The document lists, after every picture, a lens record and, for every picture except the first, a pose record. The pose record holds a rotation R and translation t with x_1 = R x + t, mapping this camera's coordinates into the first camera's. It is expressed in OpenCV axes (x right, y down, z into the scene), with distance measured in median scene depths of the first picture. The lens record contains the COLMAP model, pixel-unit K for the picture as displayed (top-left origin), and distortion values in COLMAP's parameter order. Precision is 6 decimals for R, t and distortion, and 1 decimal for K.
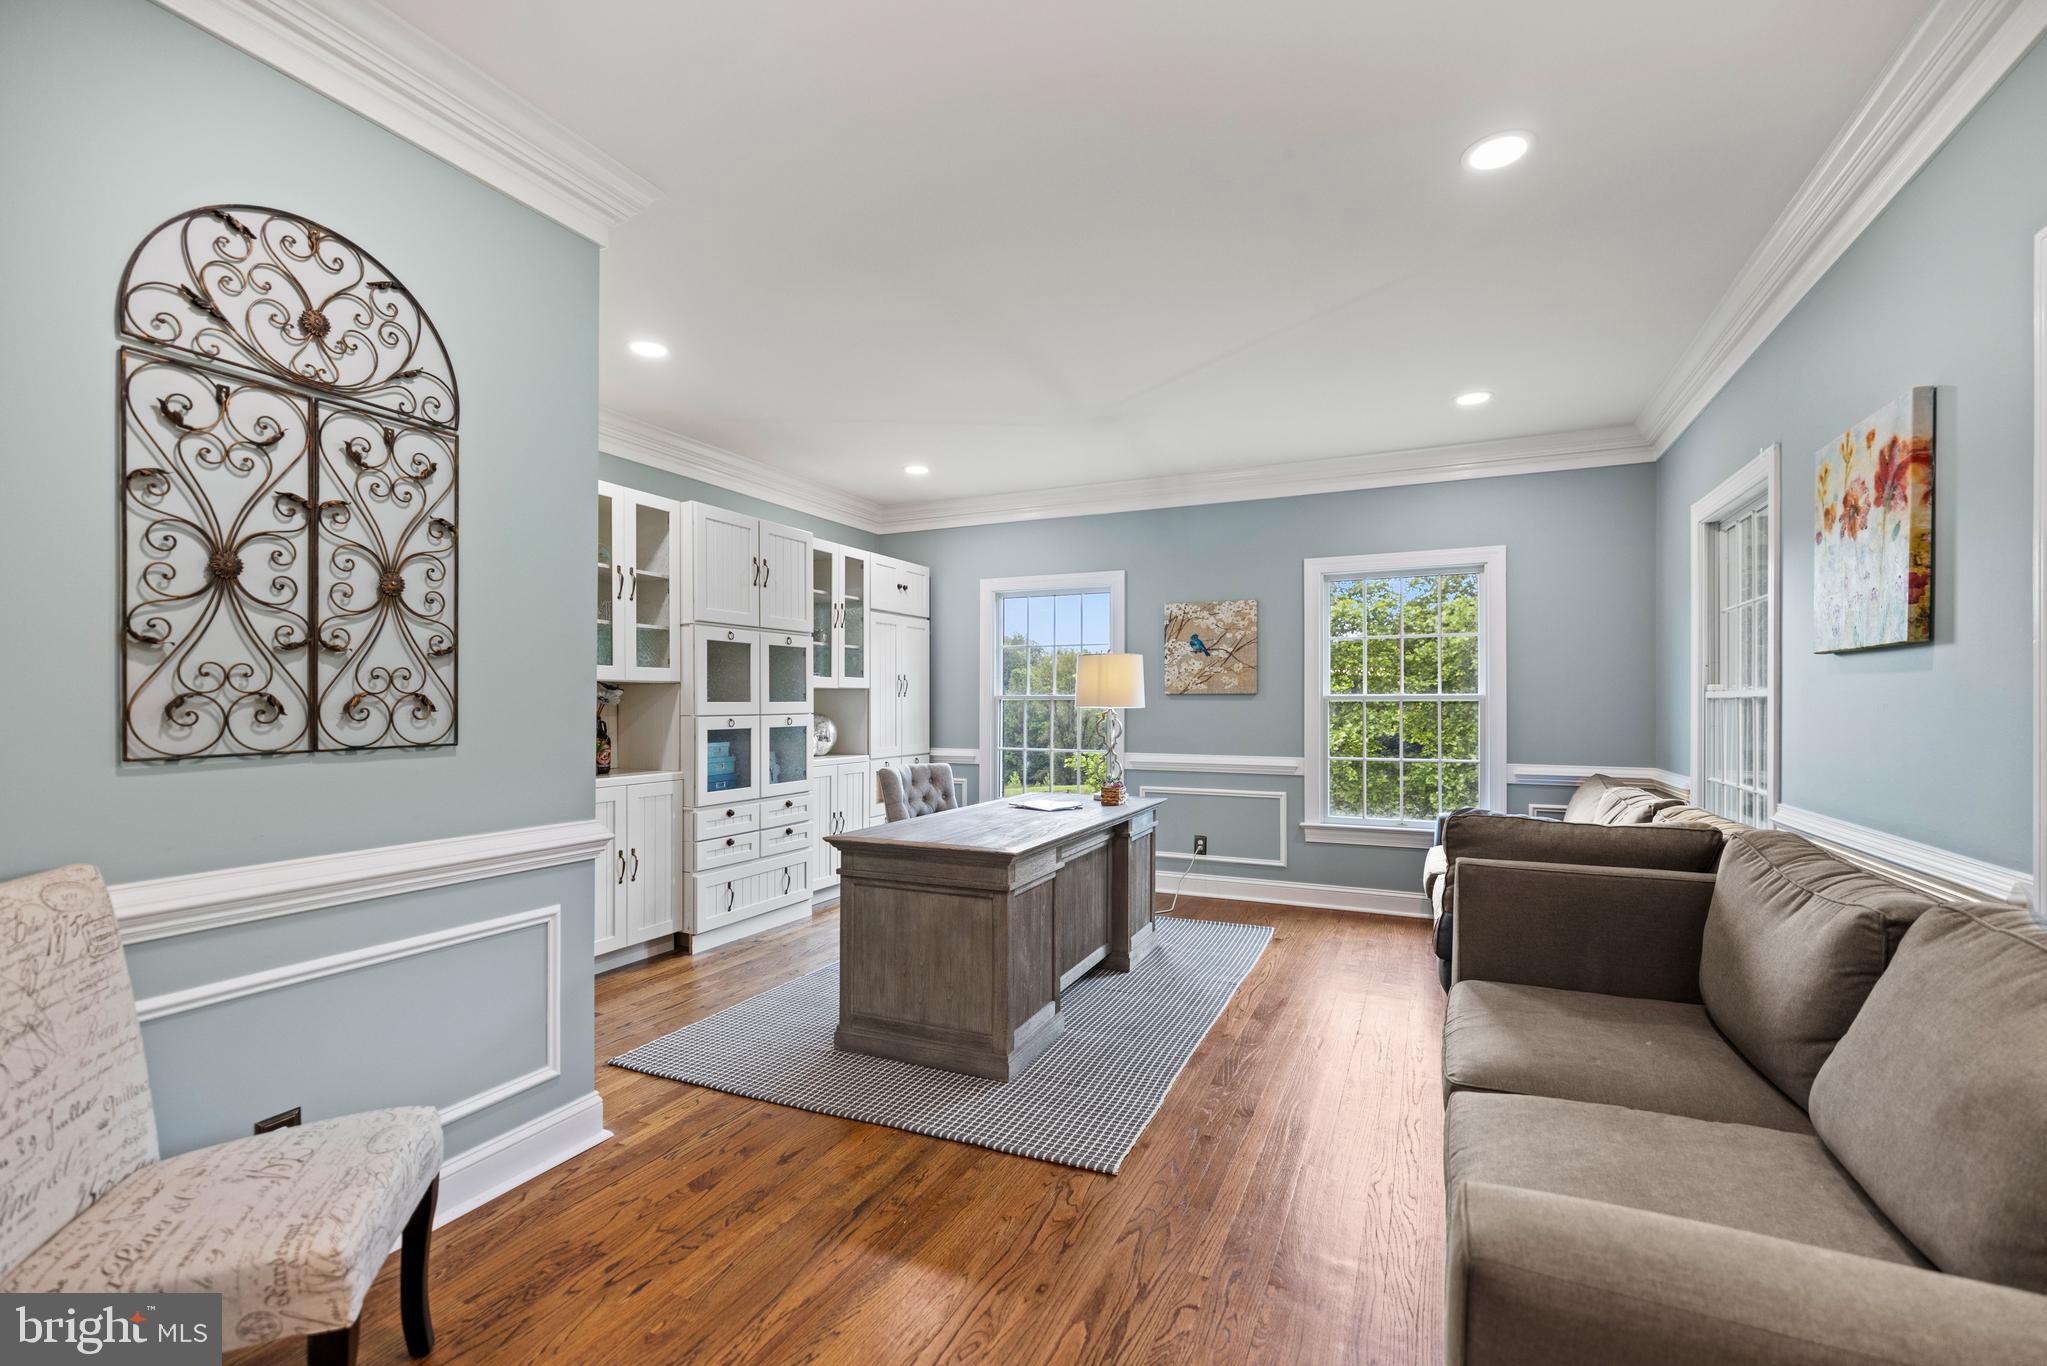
lens RADIAL K [[876.6, 0, 1023.7], [0, 876.6, 700.1], [0, 0, 1]] dist [0.010856, 0.000073]
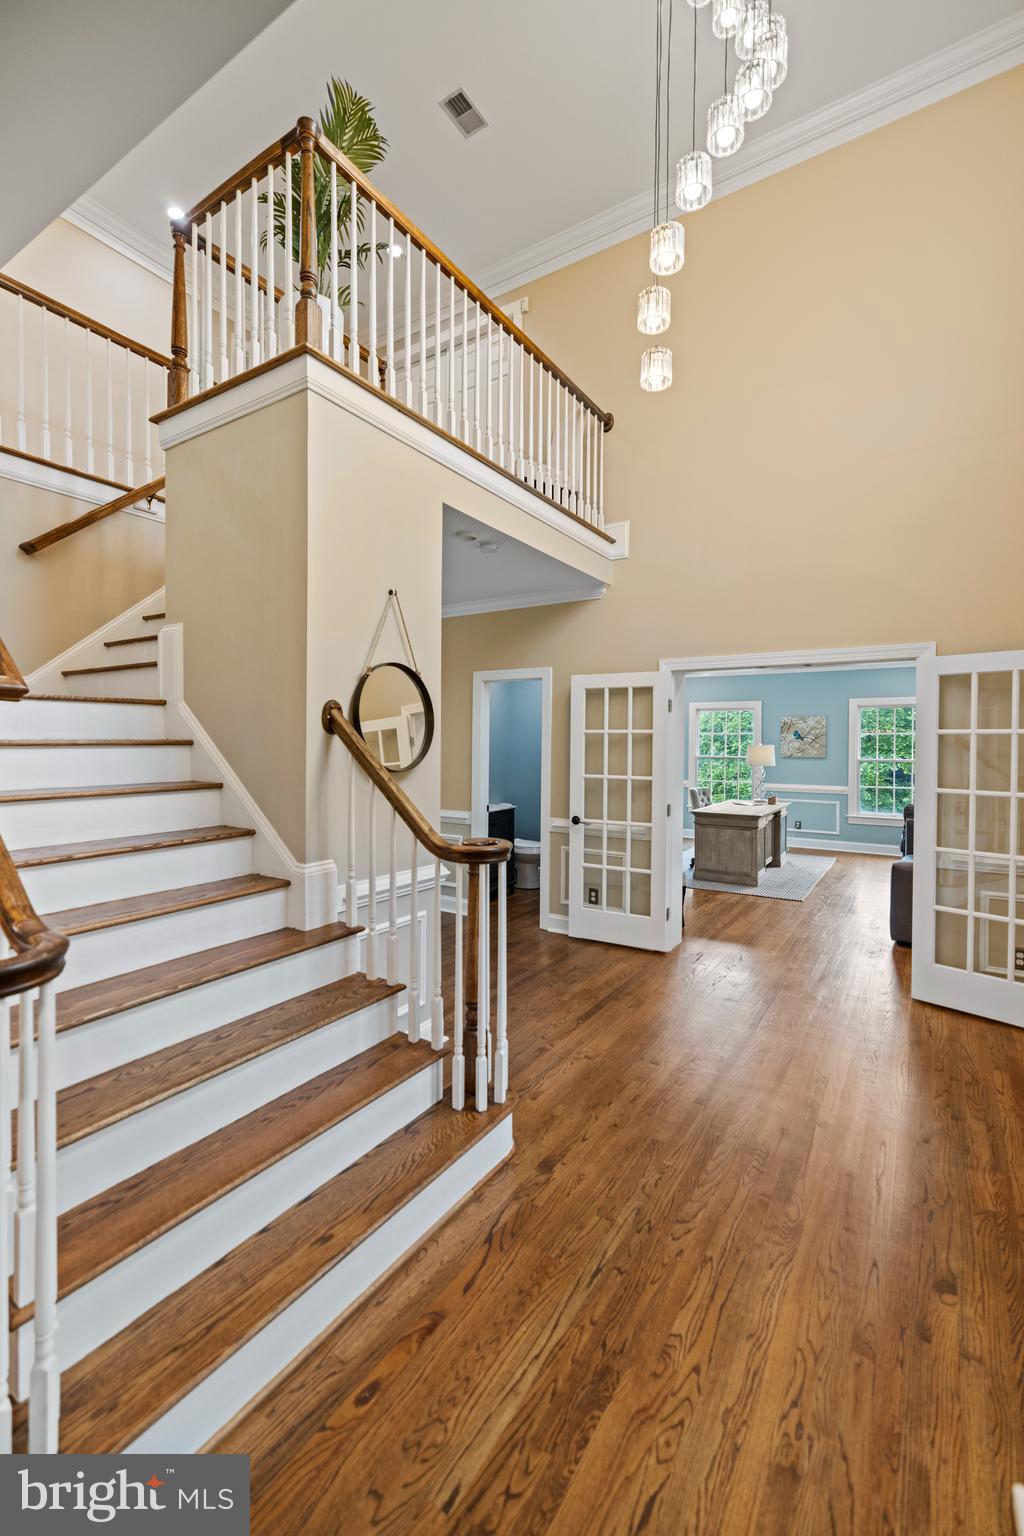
lens RADIAL K [[657.8, 0, 513.5], [0, 657.8, 744.6], [0, 0, 1]] dist [0.010856, 0.000073]
pose [[0.990659, 0.001545, -0.136355, -0.359039], [-0.000085, 0.999943, 0.010712, -0.071270], [0.136364, -0.010600, 0.990602, -0.945868]]
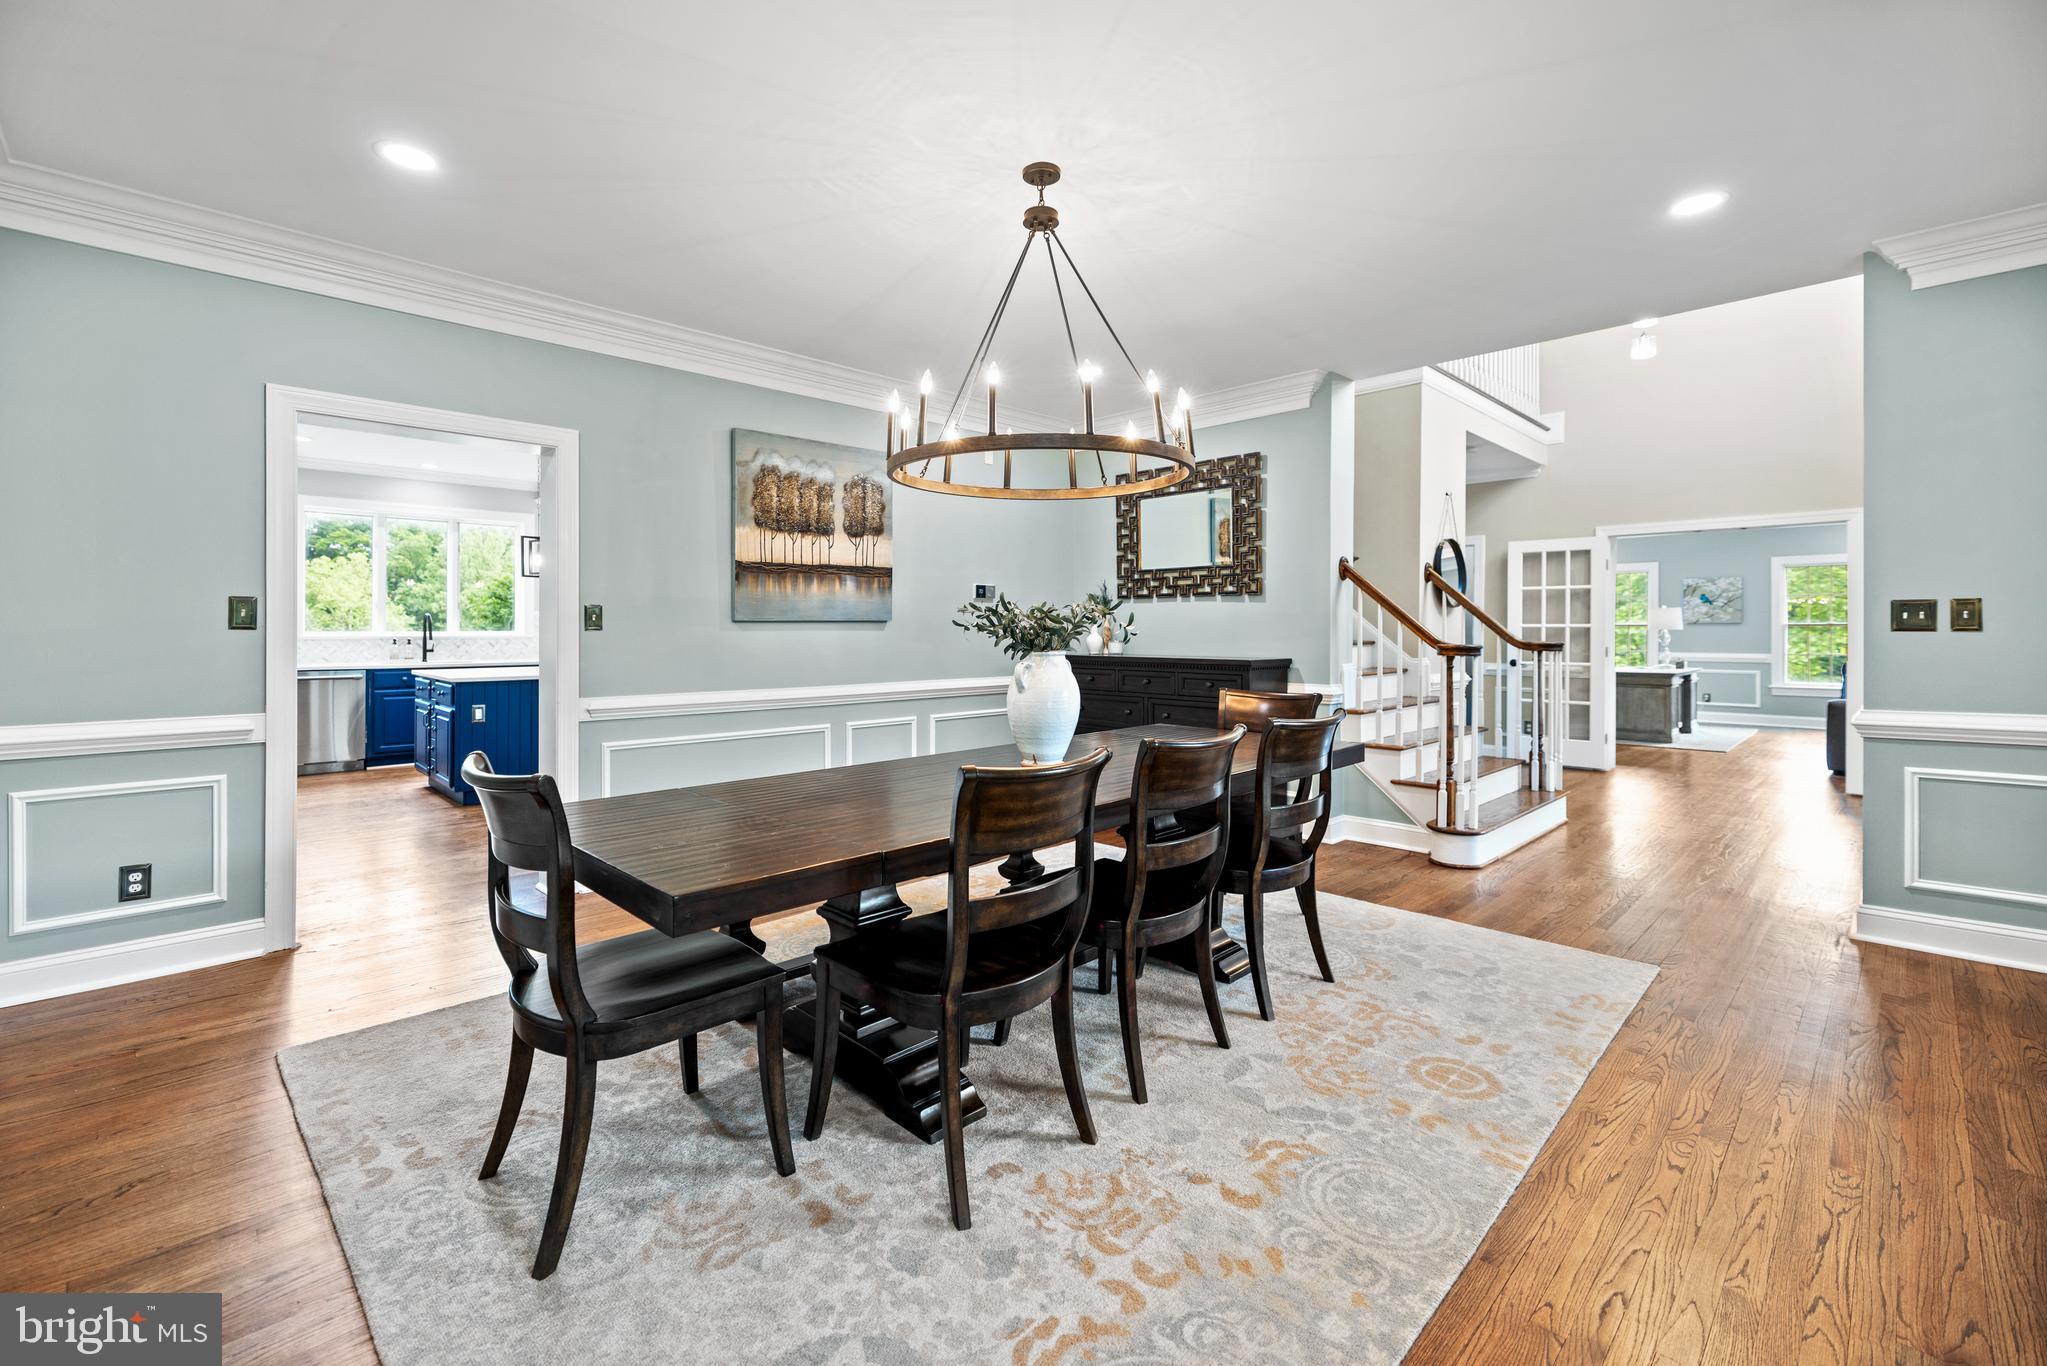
lens RADIAL K [[876.6, 0, 1032.9], [0, 876.6, 625.7], [0, 0, 1]] dist [0.010856, 0.000073]
pose [[0.939047, -0.007522, -0.343708, -0.702268], [0.007579, 0.999971, -0.001178, -0.013172], [0.343706, -0.001498, 0.939076, -1.821581]]
